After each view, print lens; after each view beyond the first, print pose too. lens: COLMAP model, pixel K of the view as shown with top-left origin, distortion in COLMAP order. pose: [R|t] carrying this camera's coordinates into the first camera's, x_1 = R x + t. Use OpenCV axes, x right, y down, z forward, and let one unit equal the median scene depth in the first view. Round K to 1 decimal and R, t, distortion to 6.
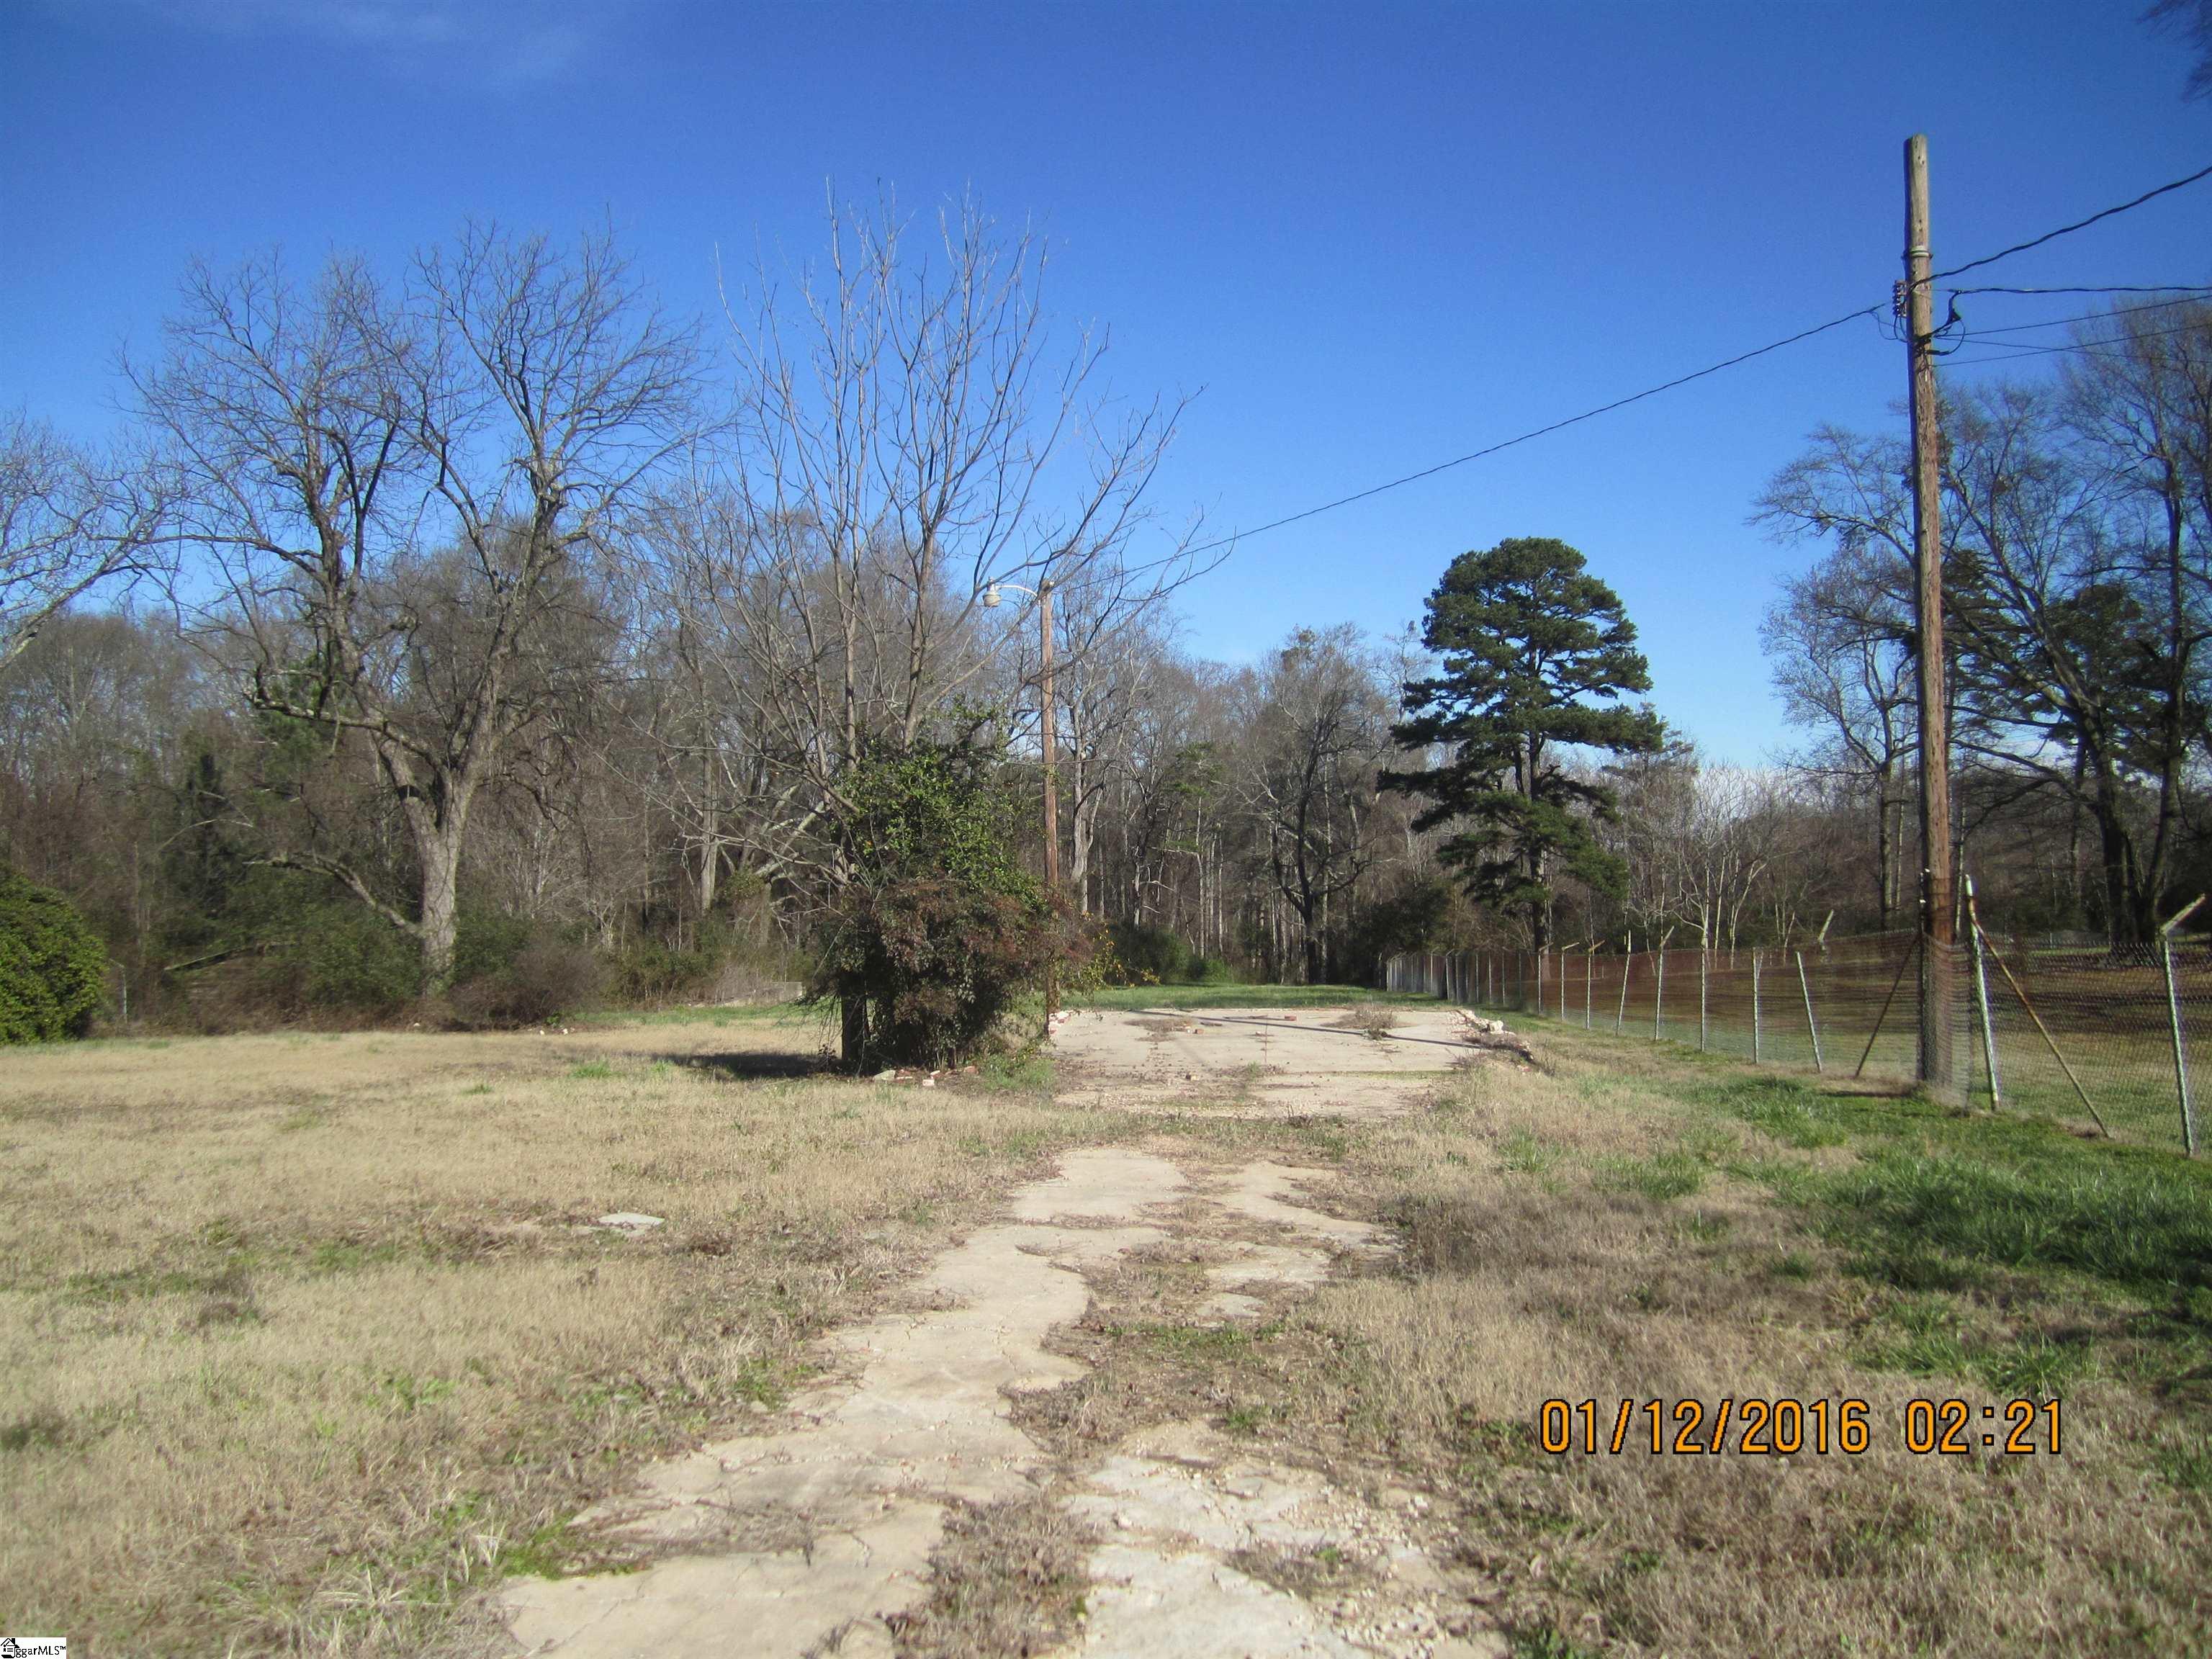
lens RADIAL K [[1829.6, 0, 1106.3], [0, 1829.6, 827.2], [0, 0, 1]] dist [-0.062552, 0.029233]
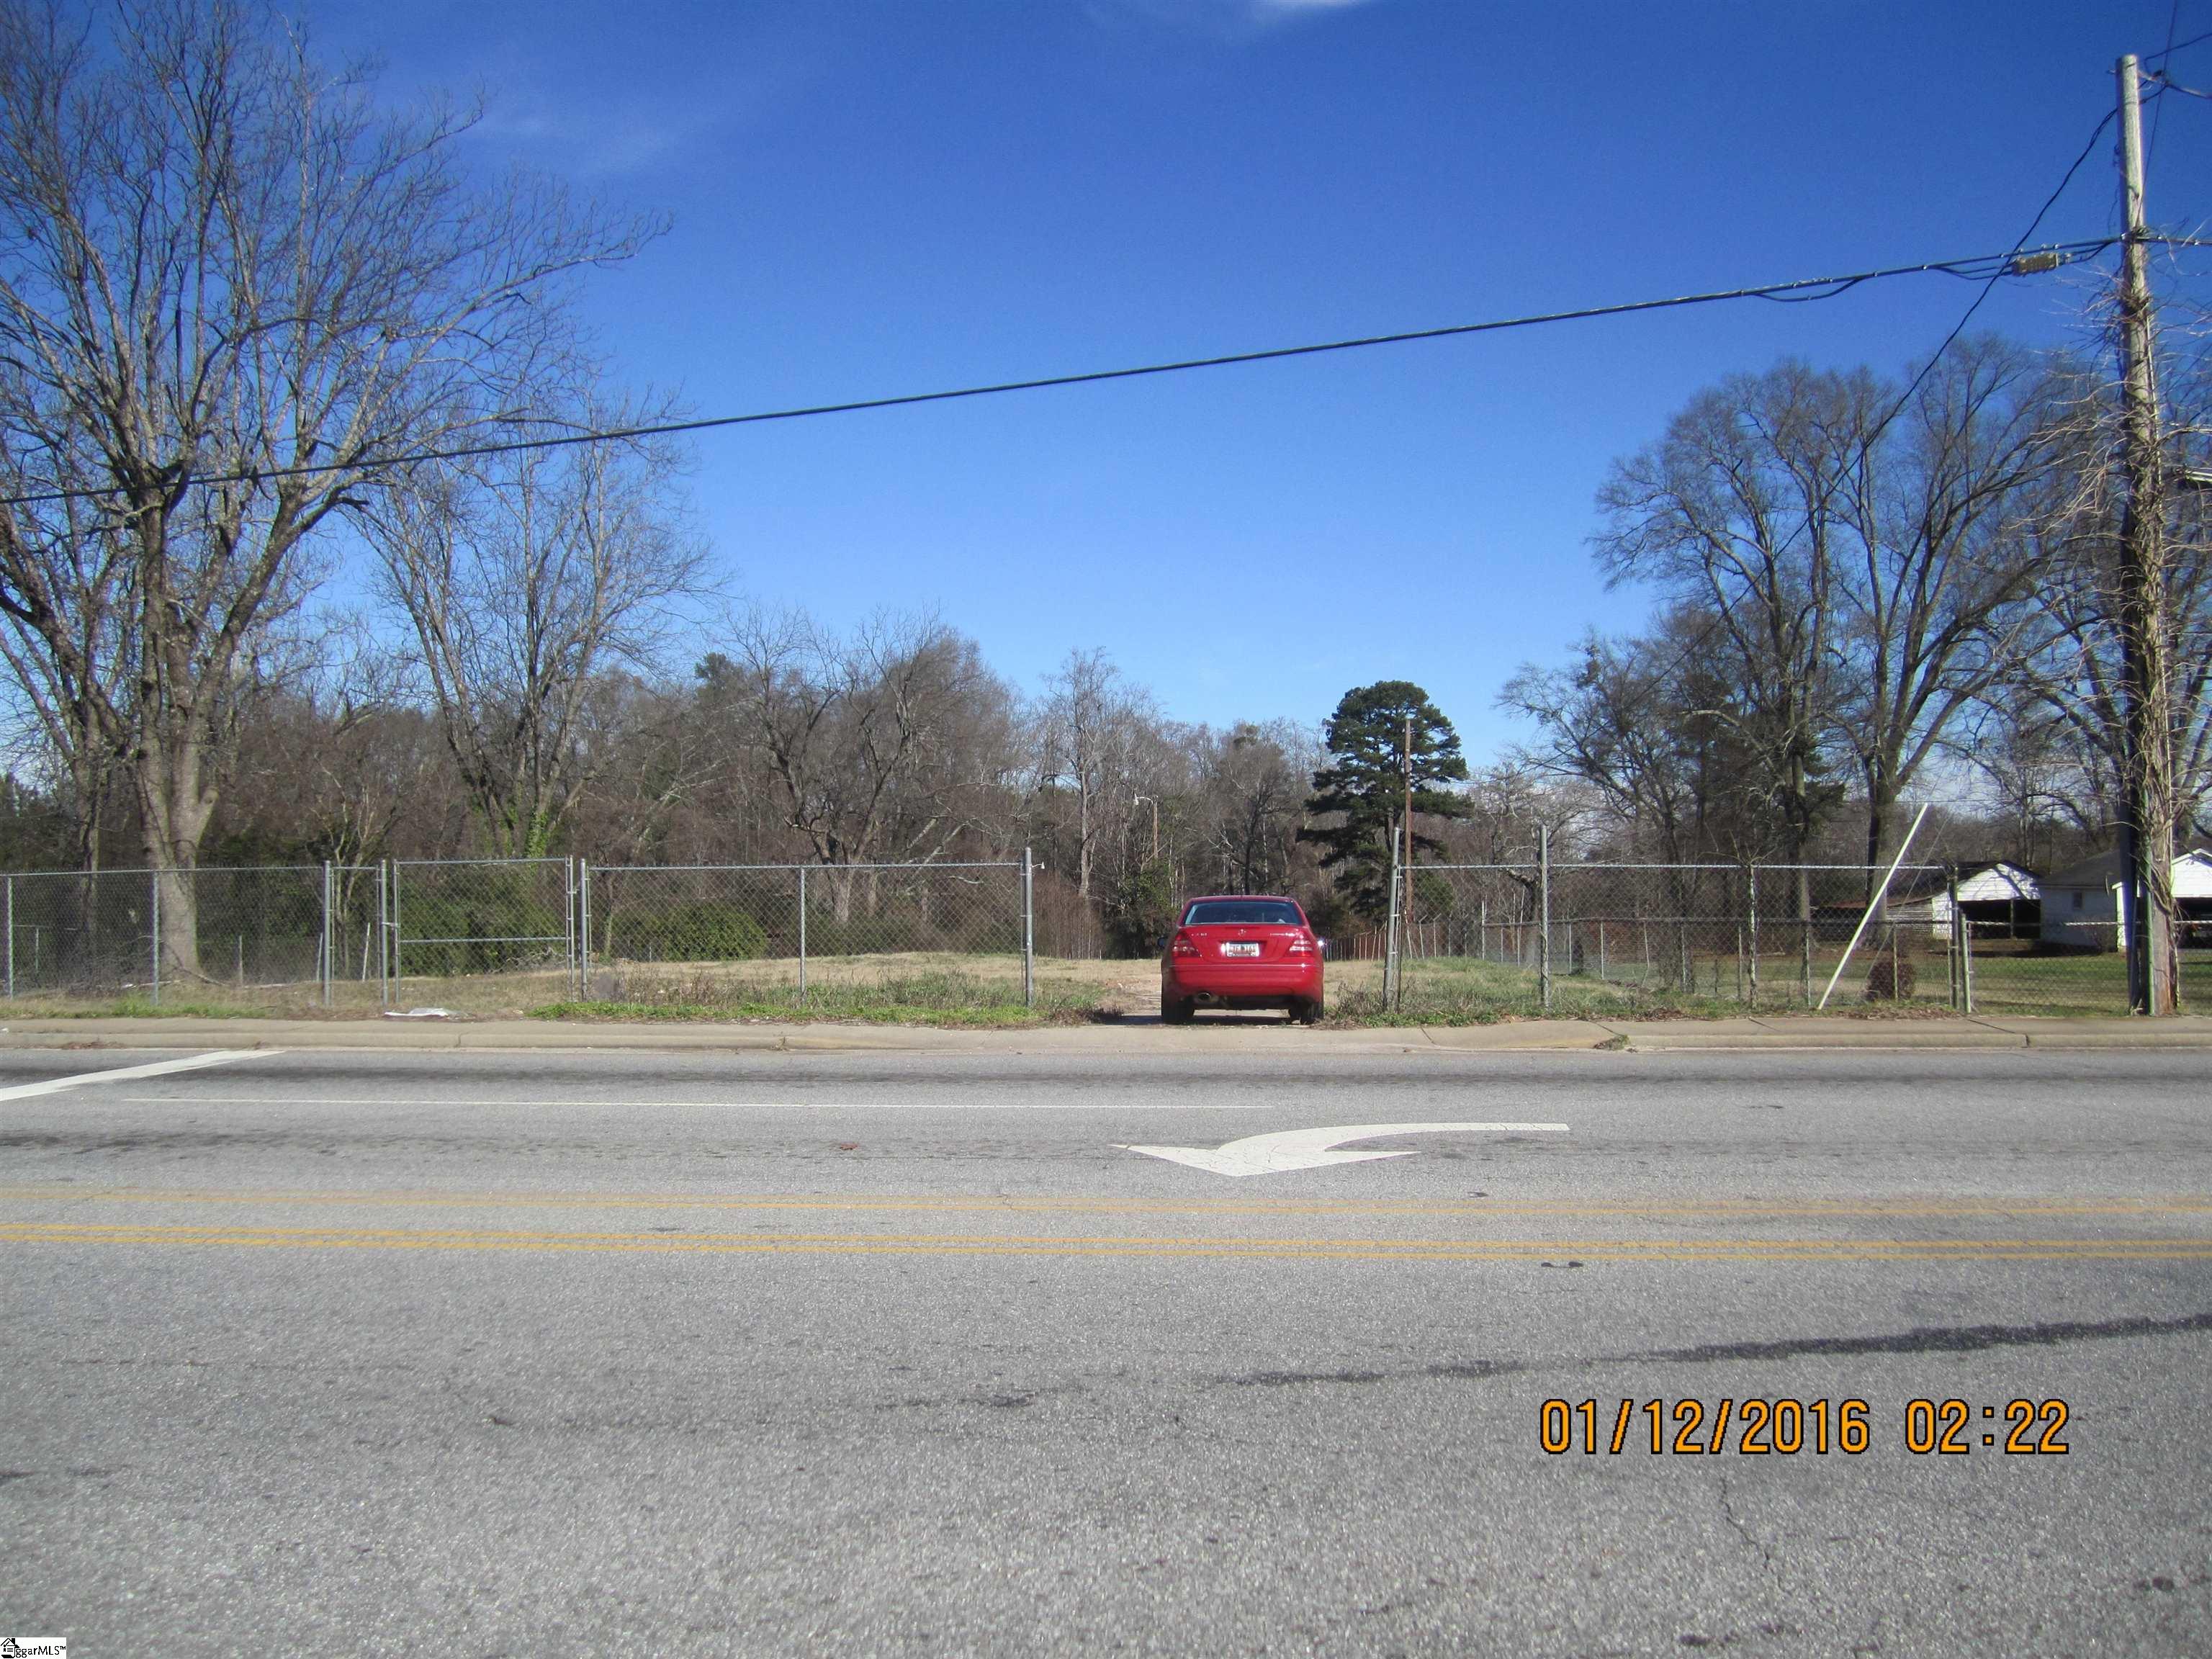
lens RADIAL K [[1829.6, 0, 1099.9], [0, 1829.6, 849.3], [0, 0, 1]] dist [-0.062552, 0.029233]
pose [[0.999617, 0.003301, 0.027458, -0.062296], [-0.003505, 0.999967, 0.007367, -0.024551], [-0.027433, -0.007460, 0.999596, -0.558273]]
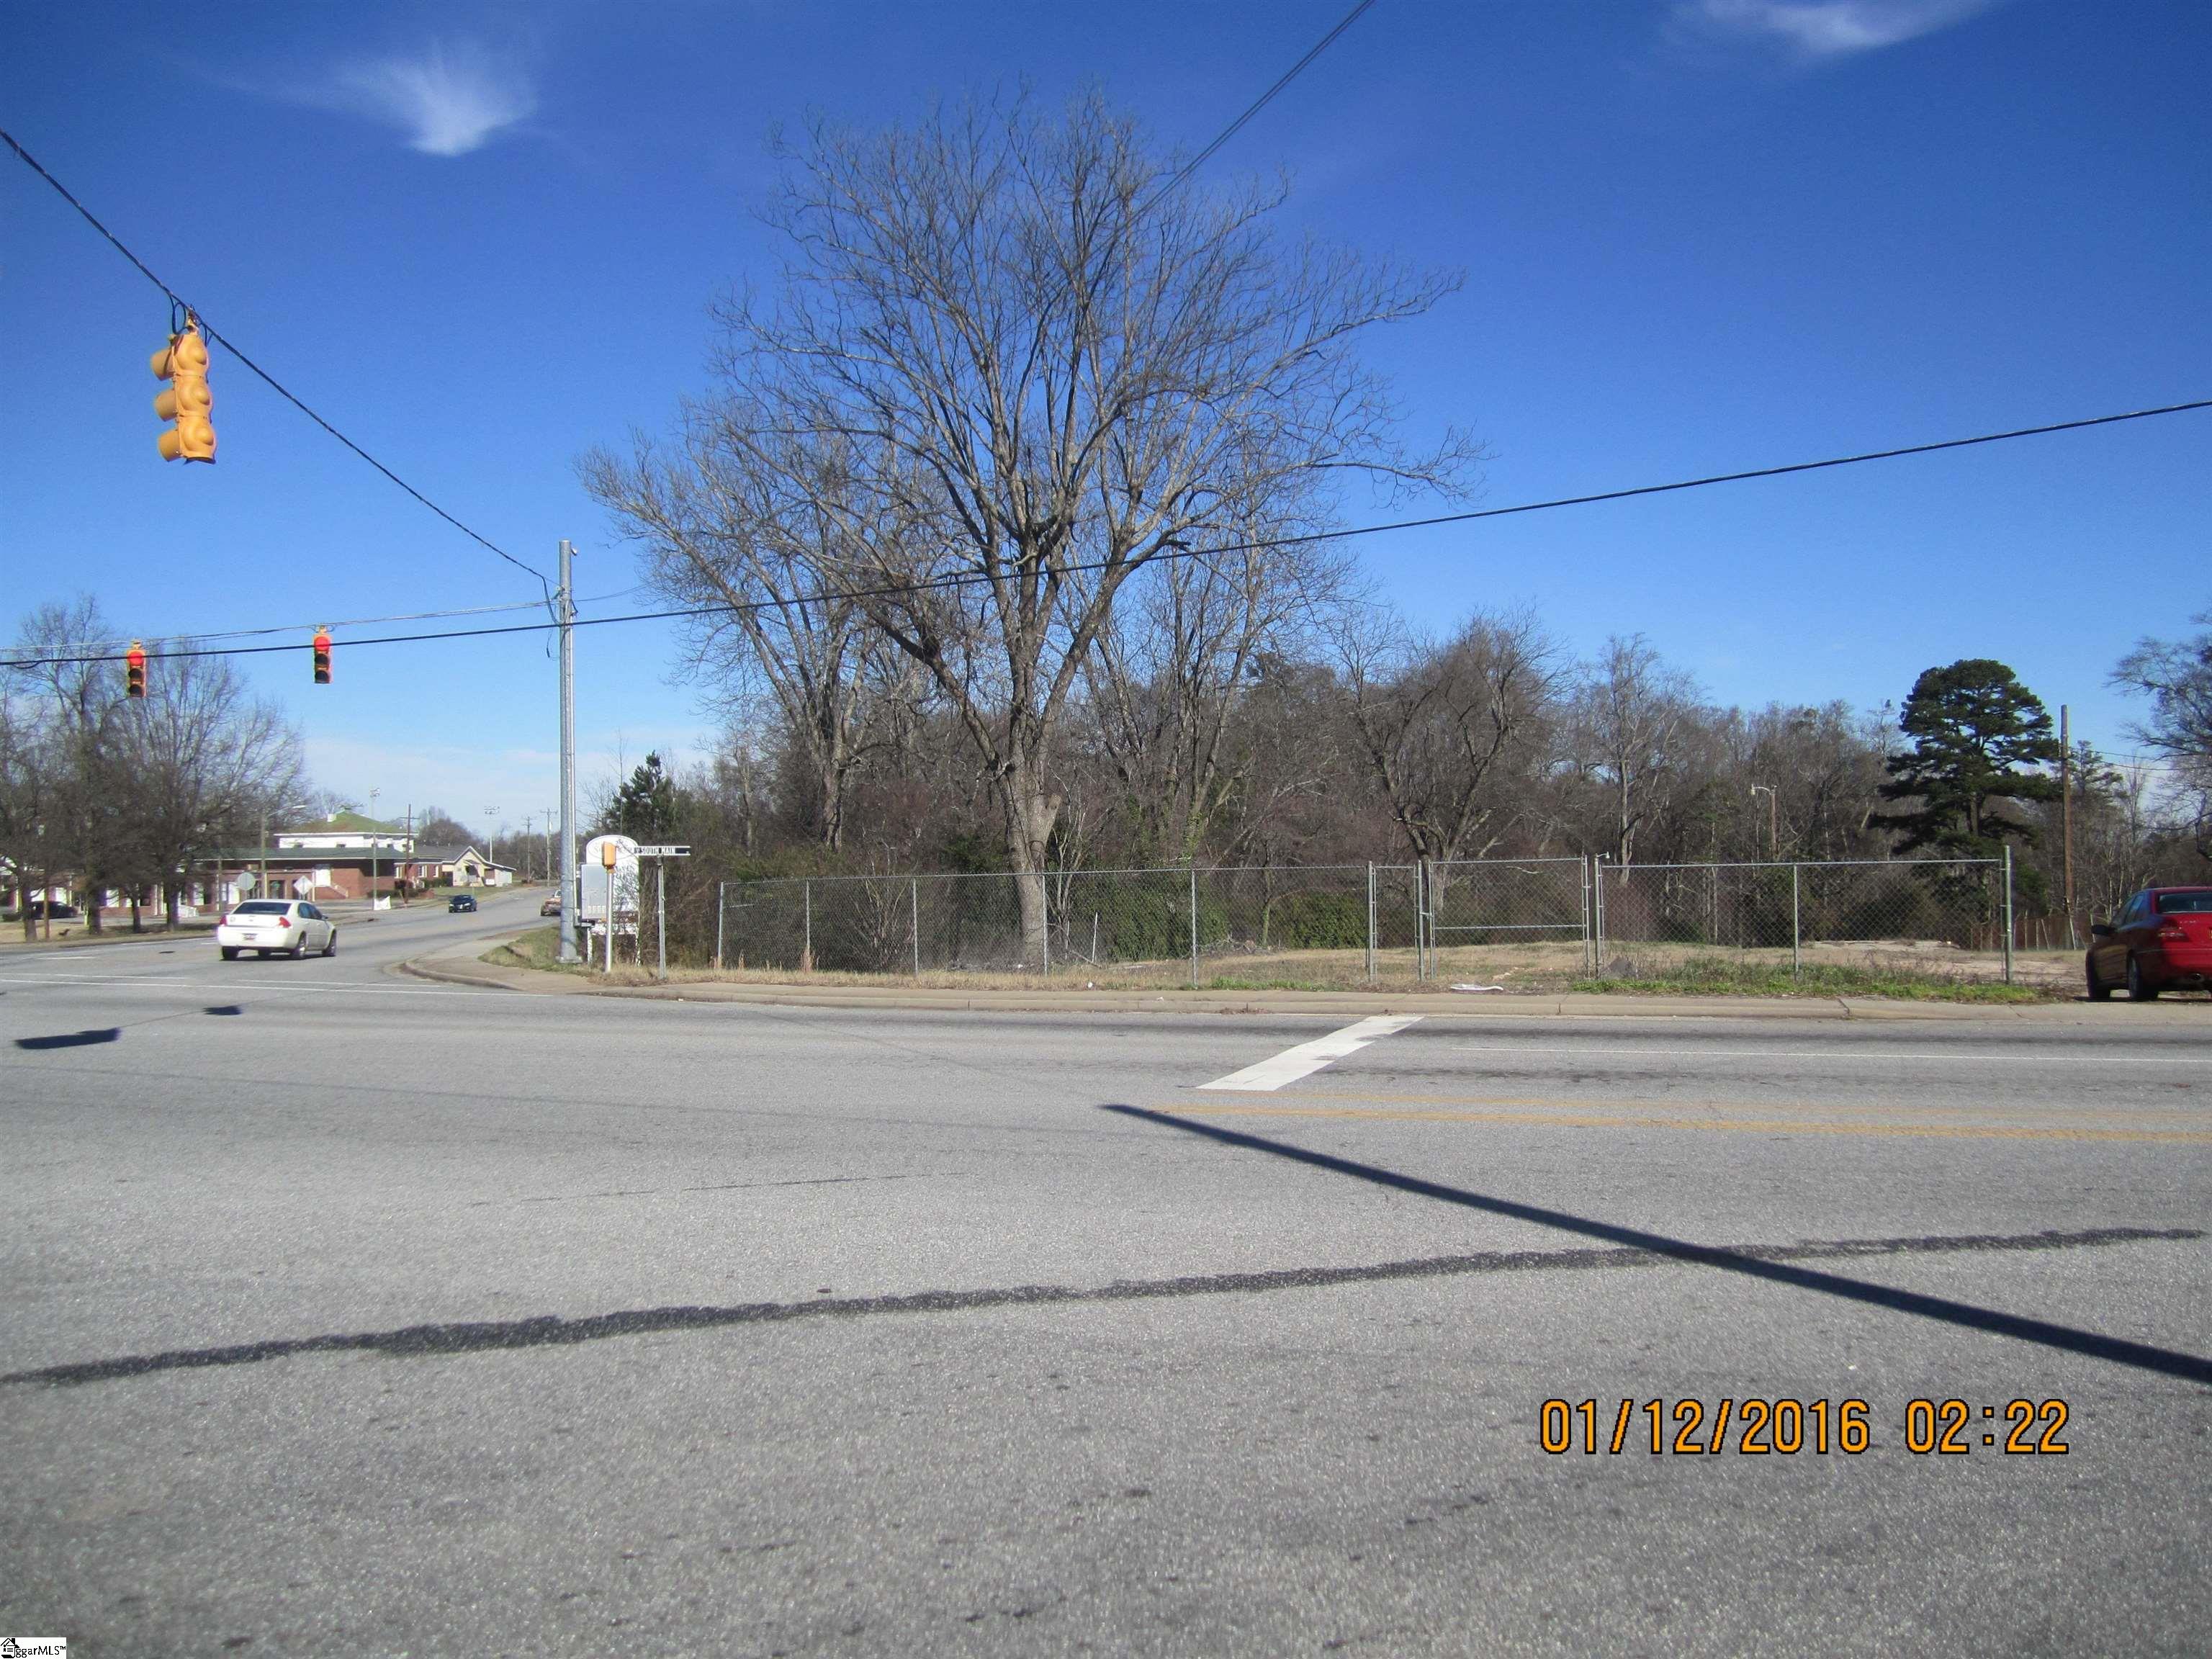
lens RADIAL K [[1829.6, 0, 1106.1], [0, 1829.6, 834.0], [0, 0, 1]] dist [-0.062552, 0.029233]
pose [[0.973889, -0.006456, -0.226934, -0.127178], [0.007573, 0.999963, 0.004050, -0.026503], [0.226900, -0.005663, 0.973902, -0.604132]]
